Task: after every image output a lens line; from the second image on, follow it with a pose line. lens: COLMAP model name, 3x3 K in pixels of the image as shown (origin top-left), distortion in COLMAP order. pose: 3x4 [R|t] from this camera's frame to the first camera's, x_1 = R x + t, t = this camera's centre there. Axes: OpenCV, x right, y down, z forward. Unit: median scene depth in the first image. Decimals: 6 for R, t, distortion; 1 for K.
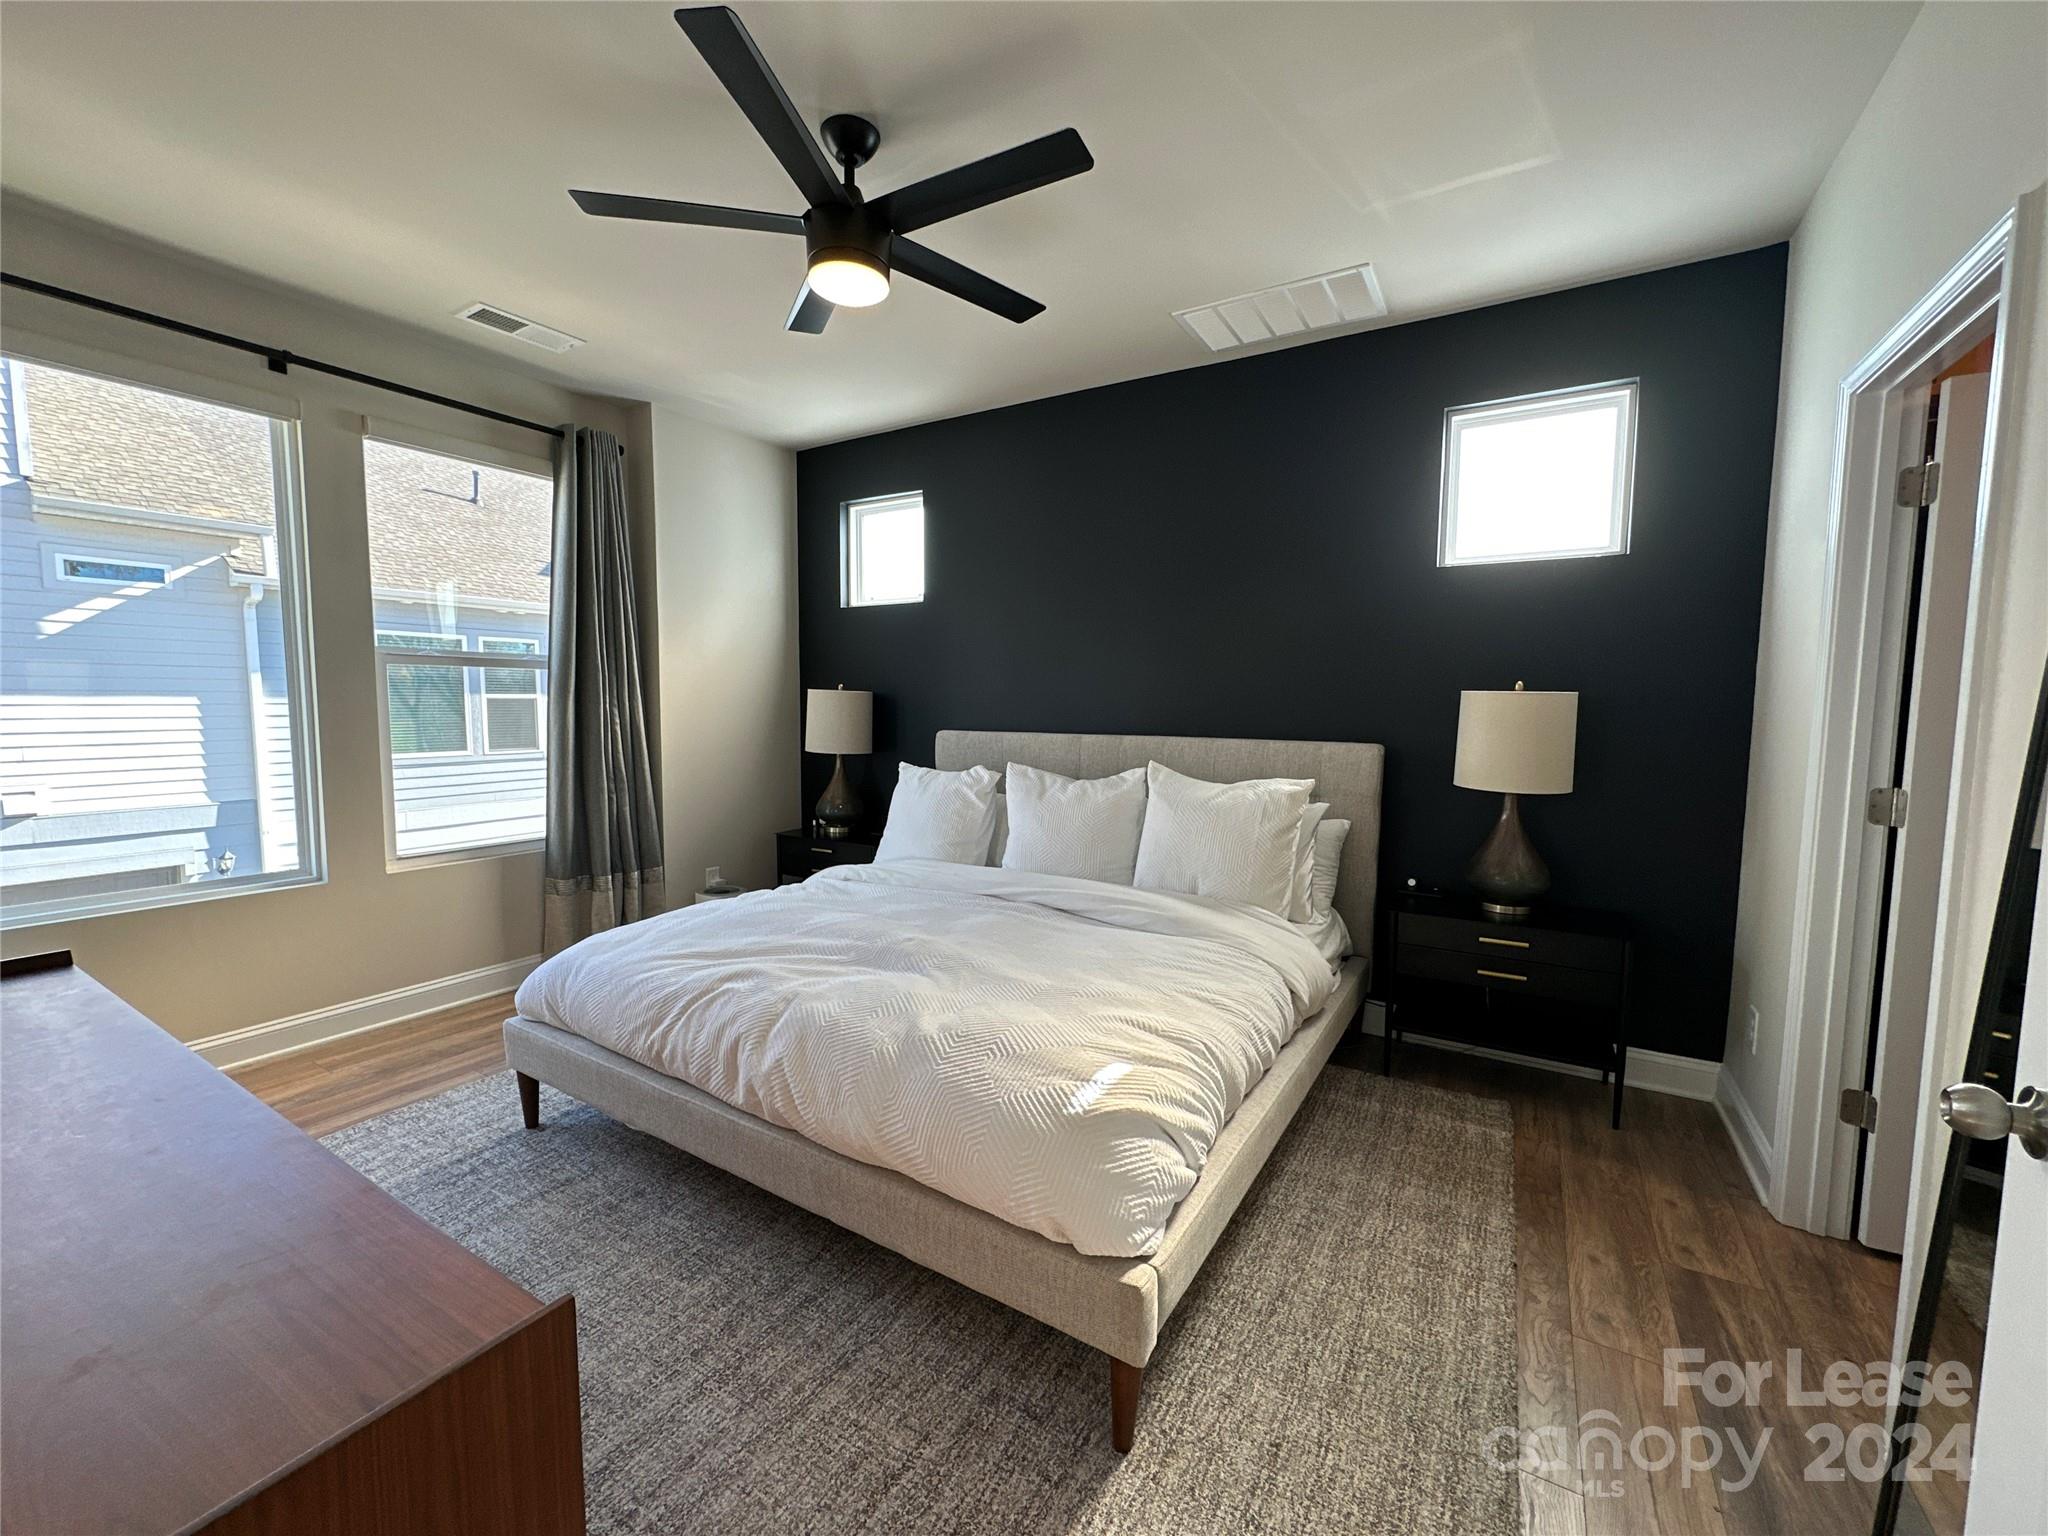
lens RADIAL K [[820.1, 0, 1035.3], [0, 820.1, 771.1], [0, 0, 1]] dist [-0.003201, 0.001161]
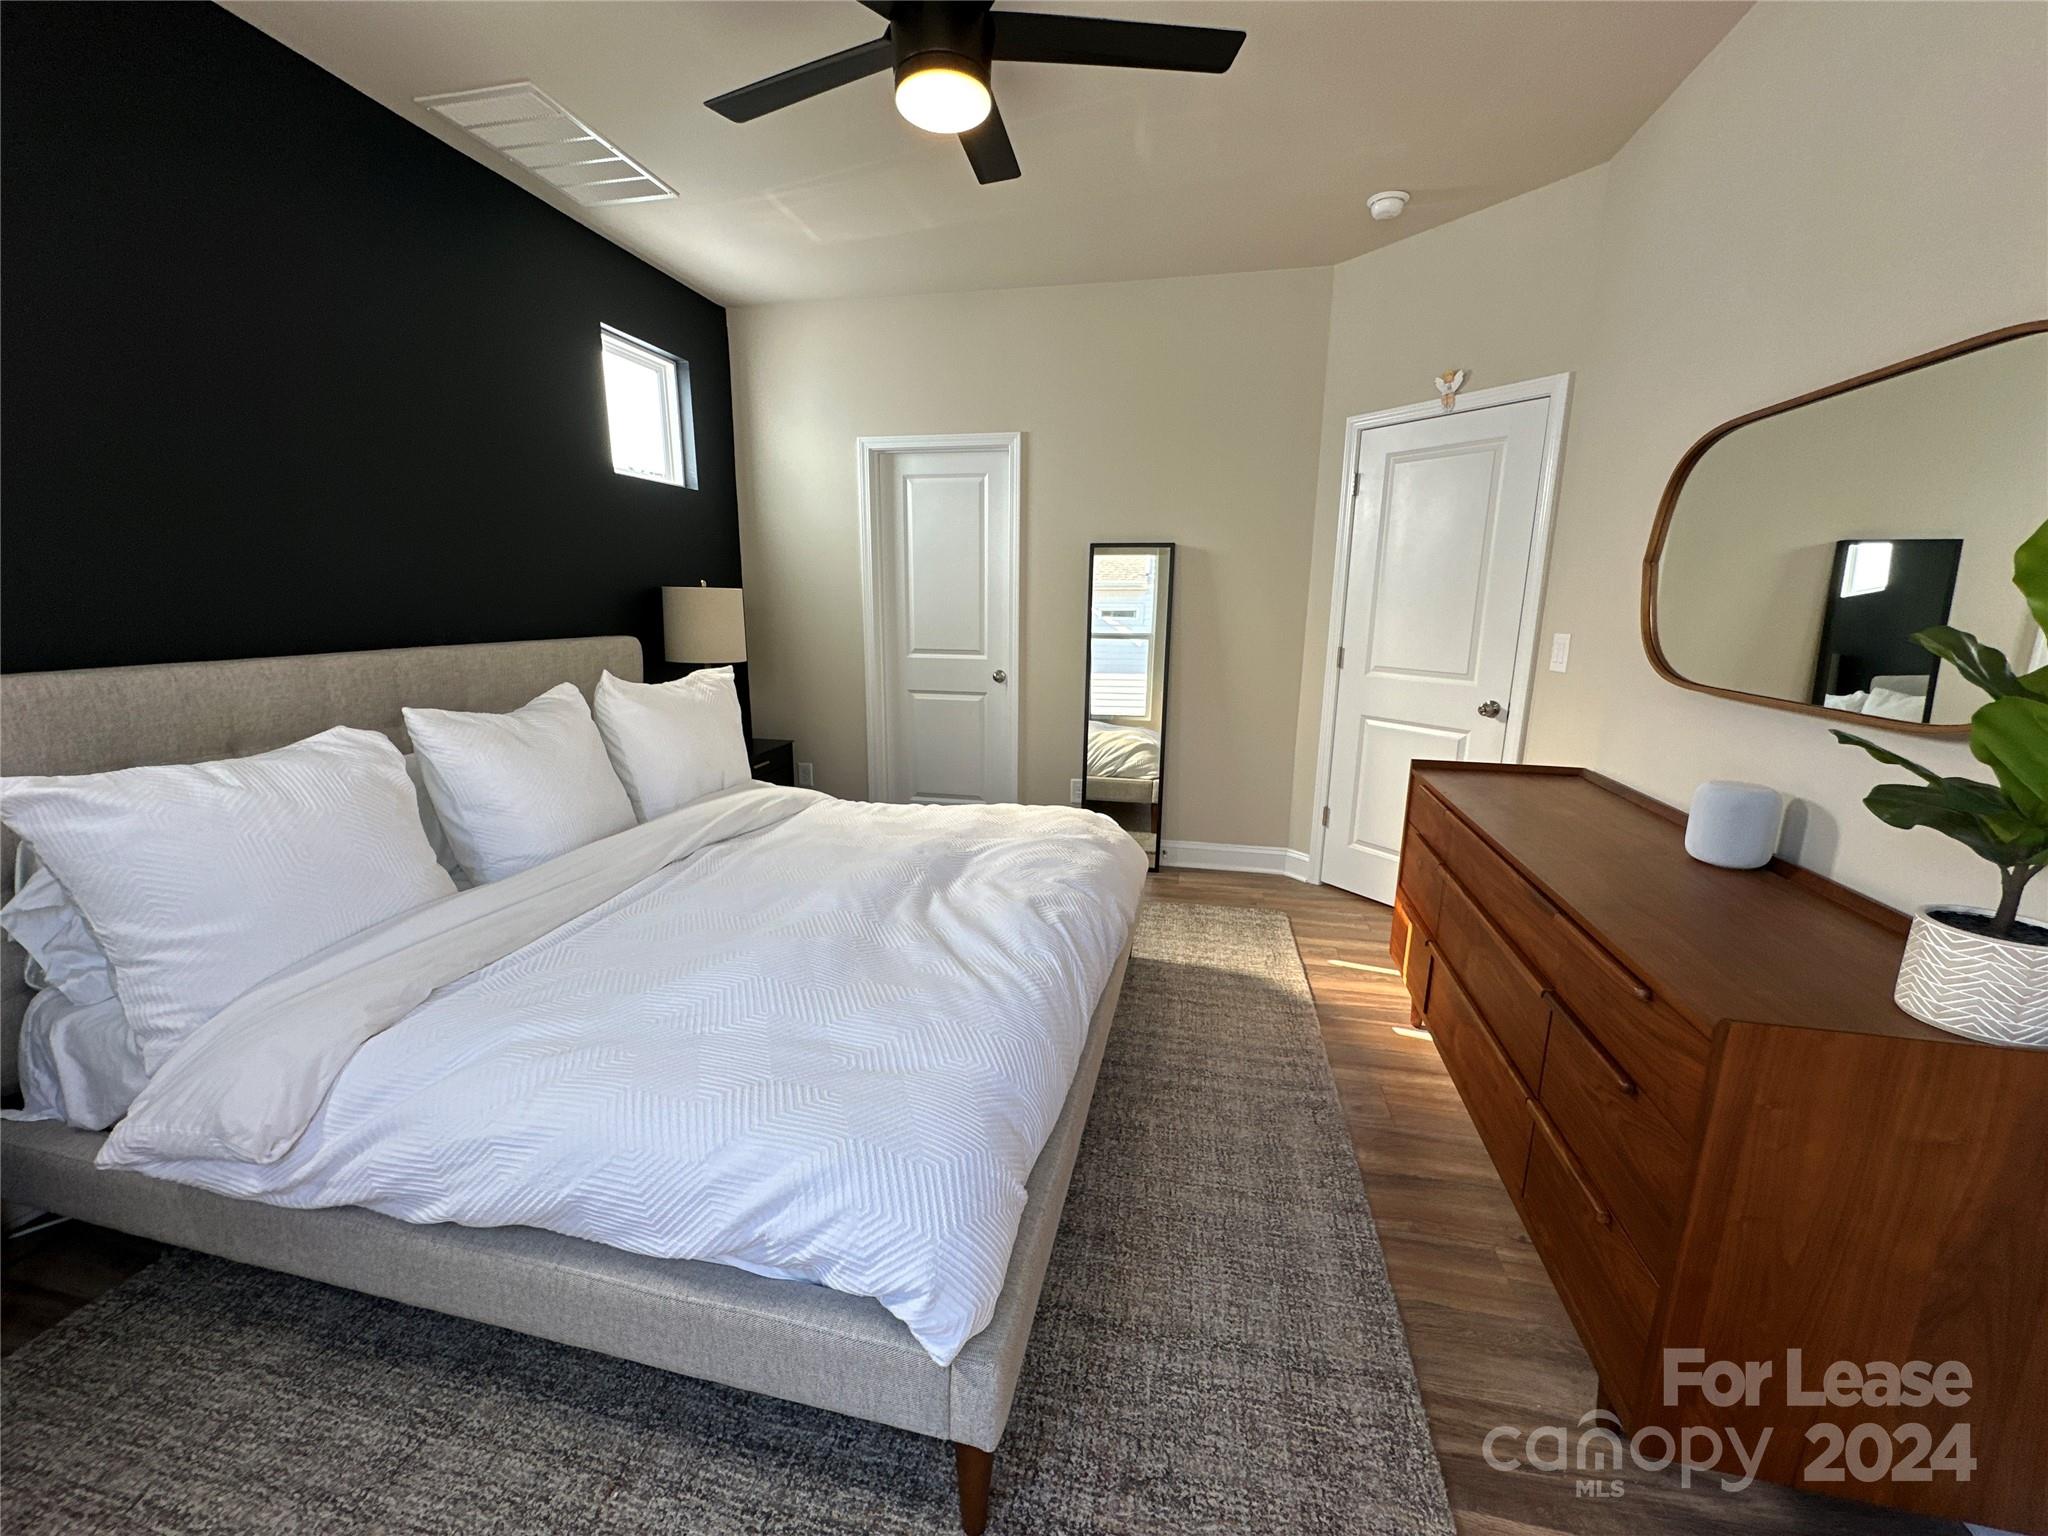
lens RADIAL K [[820.1, 0, 1036.5], [0, 820.1, 773.8], [0, 0, 1]] dist [-0.003201, 0.001161]
pose [[-0.336345, -0.202190, 0.919778, -0.829799], [0.086172, 0.965975, 0.243857, -0.078667], [-0.937788, 0.161279, -0.307478, 0.897657]]
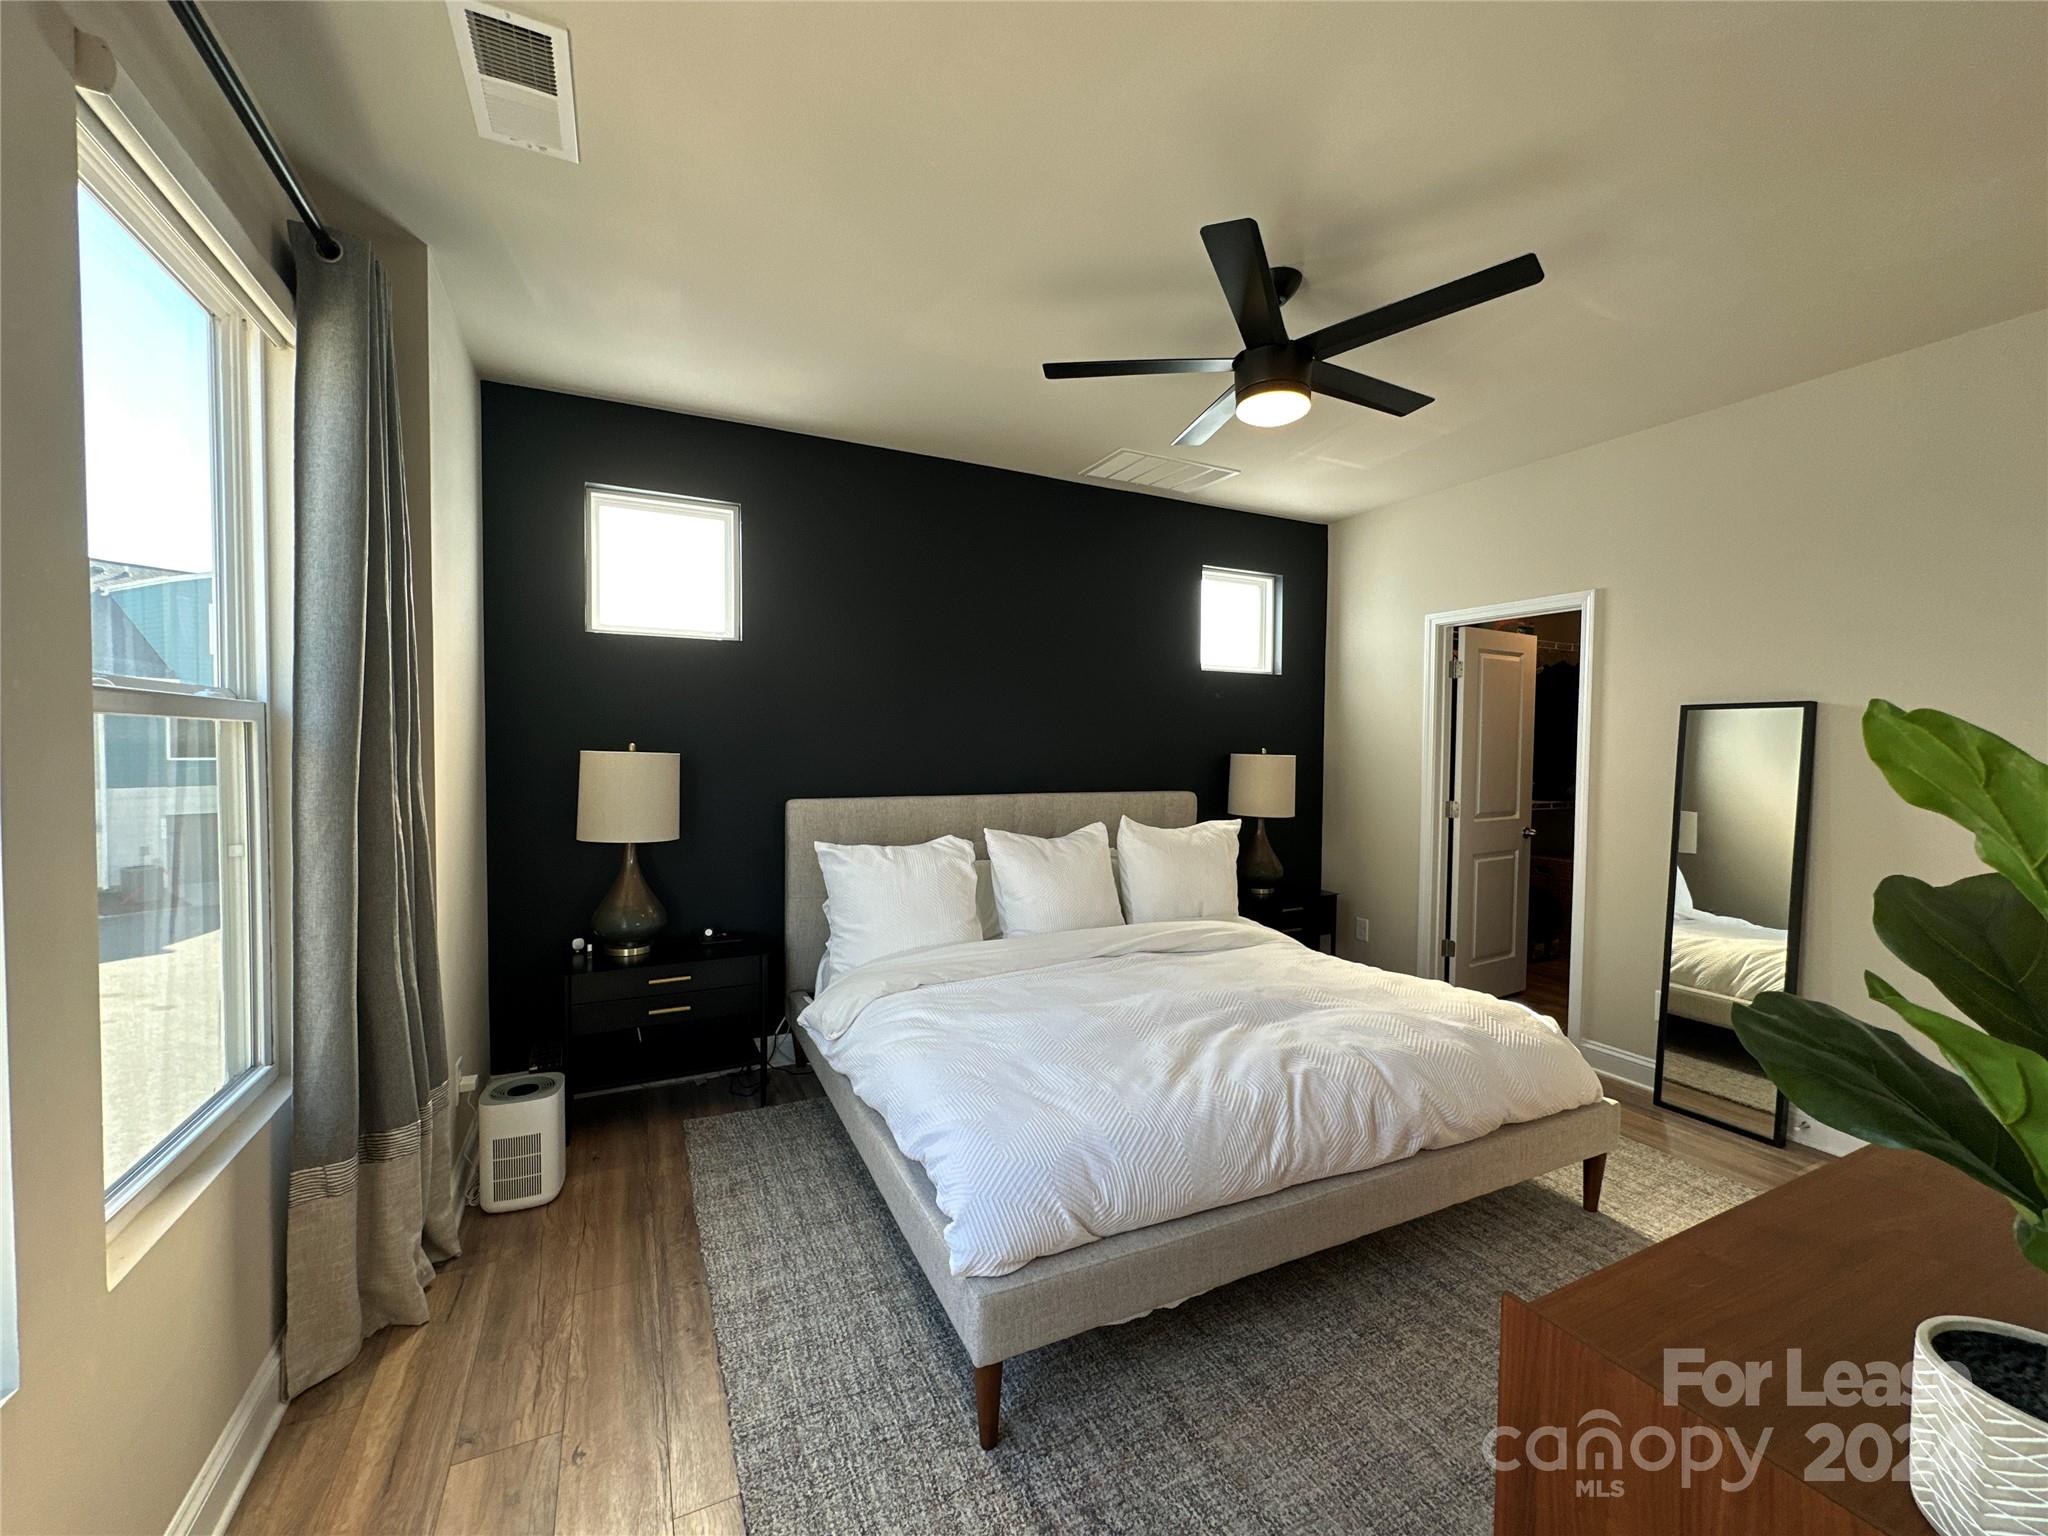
lens RADIAL K [[820.1, 0, 1015.6], [0, 820.1, 775.5], [0, 0, 1]] dist [-0.003201, 0.001161]
pose [[0.531563, -0.026978, 0.846589, -0.965886], [0.076728, 0.996917, -0.016408, -0.063608], [-0.843536, 0.073679, 0.531995, 0.526535]]
